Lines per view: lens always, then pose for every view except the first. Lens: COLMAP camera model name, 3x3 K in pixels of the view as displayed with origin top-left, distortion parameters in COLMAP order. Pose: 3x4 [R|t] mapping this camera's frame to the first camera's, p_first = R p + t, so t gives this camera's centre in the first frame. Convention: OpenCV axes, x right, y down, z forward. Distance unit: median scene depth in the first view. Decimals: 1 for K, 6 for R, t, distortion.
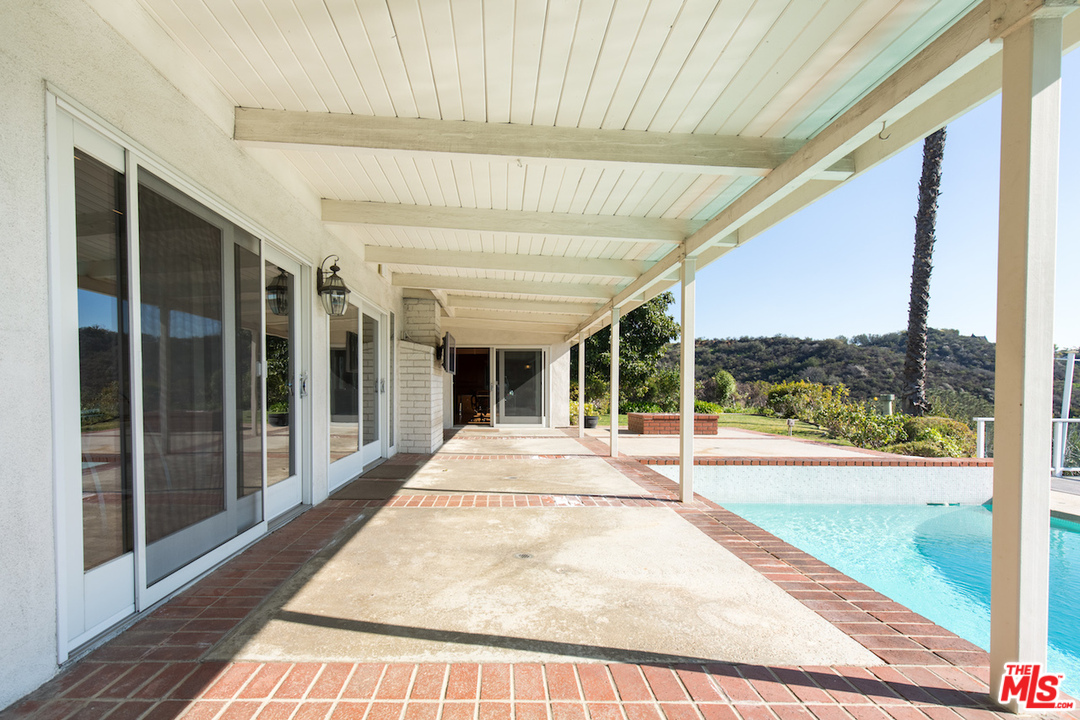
lens RADIAL K [[484.6, 0, 522.5], [0, 484.6, 396.1], [0, 0, 1]] dist [0.004326, -0.000919]
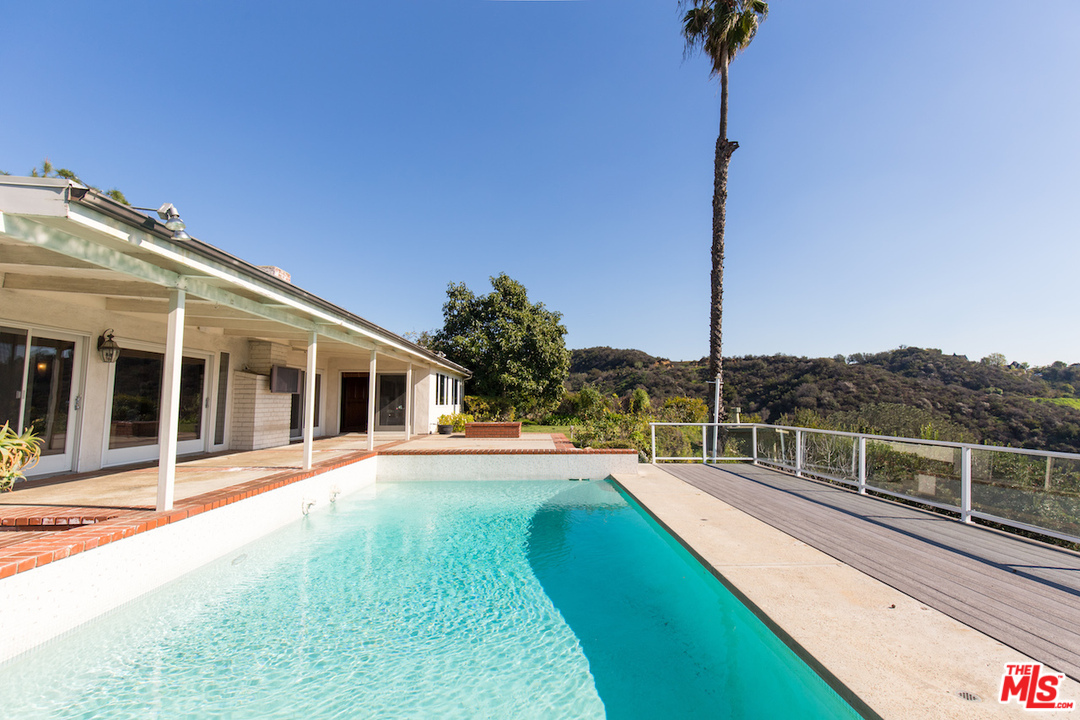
lens RADIAL K [[484.6, 0, 612.1], [0, 484.6, 359.3], [0, 0, 1]] dist [0.004326, -0.000919]
pose [[0.999247, -0.000038, 0.038807, 0.483914], [0.004201, 0.994230, -0.107185, 0.006710], [-0.038579, 0.107268, 0.993481, -0.290663]]
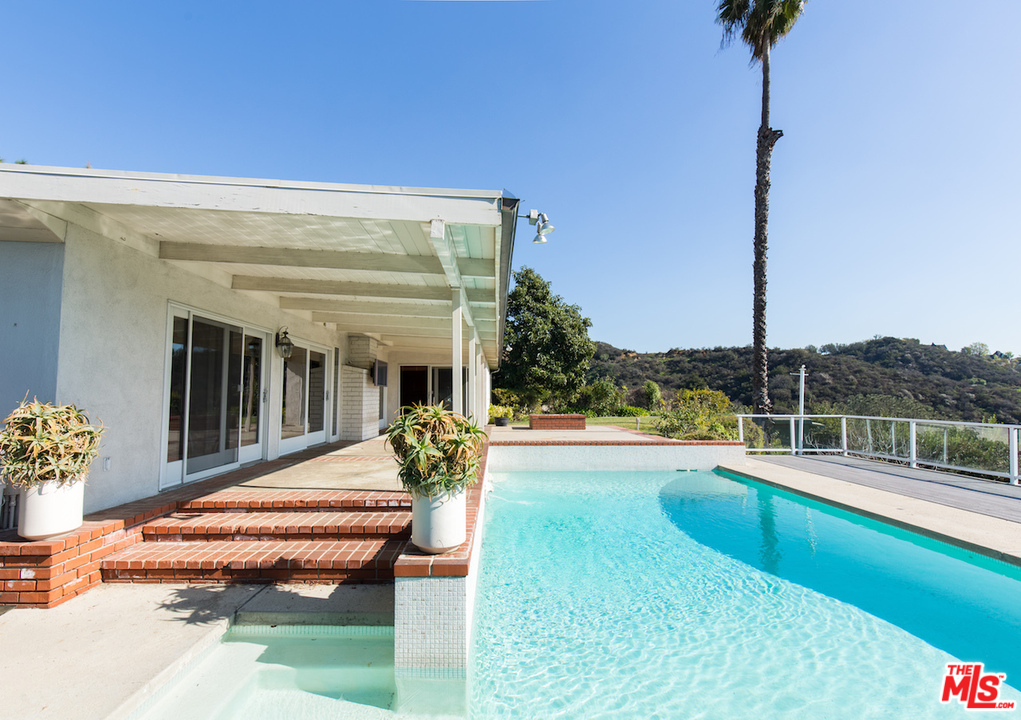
lens RADIAL K [[485.1, 0, 527.0], [0, 485.1, 358.9], [0, 0, 1]] dist [-0.001159, -0.000544]
pose [[0.999928, -0.006962, -0.009751, 0.200534], [0.006025, 0.995646, -0.093020, 0.006275], [0.010356, 0.092954, 0.995617, -0.301920]]
